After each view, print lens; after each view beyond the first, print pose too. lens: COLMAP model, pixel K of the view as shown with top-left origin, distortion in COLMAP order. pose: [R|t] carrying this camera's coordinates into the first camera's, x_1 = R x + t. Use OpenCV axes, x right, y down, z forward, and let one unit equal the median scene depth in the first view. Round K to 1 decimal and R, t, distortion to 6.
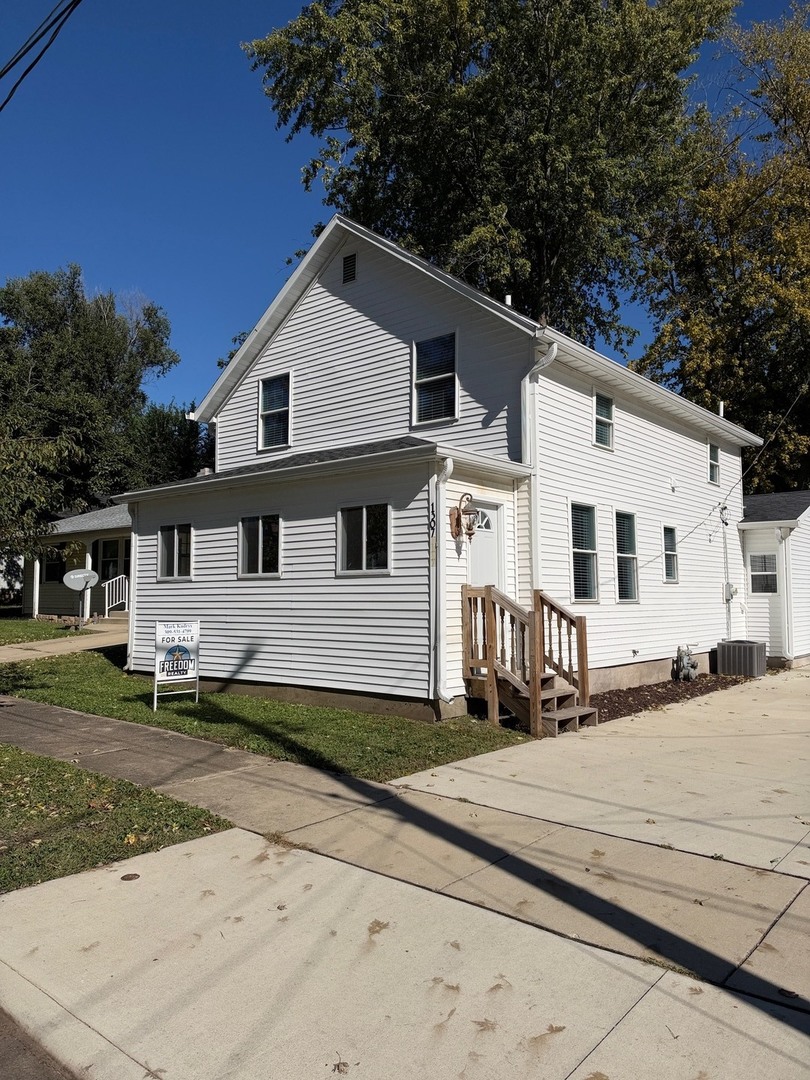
lens RADIAL K [[785.2, 0, 405.0], [0, 785.2, 540.0], [0, 0, 1]] dist [0.102402, -0.213146]
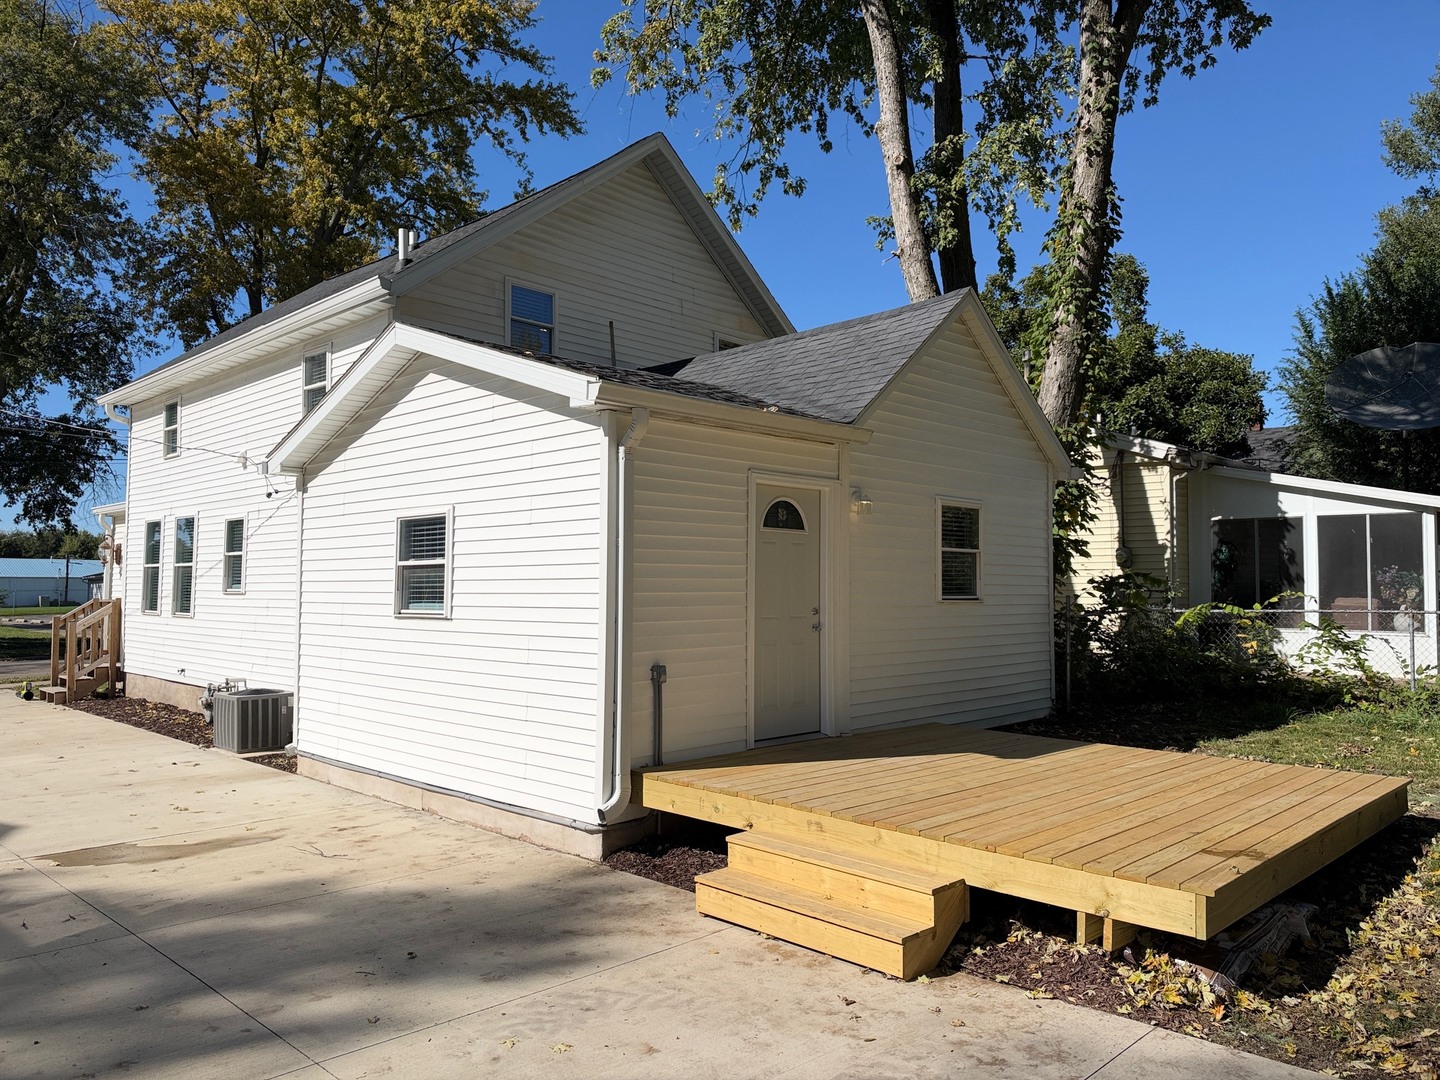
lens RADIAL K [[1048.4, 0, 720.0], [0, 1048.4, 540.0], [0, 0, 1]] dist [0.070594, -0.115881]
pose [[-0.090571, -0.043015, -0.994961, 1.501446], [0.070841, 0.996258, -0.049520, 0.100153], [0.993367, -0.074970, -0.087185, 1.804426]]
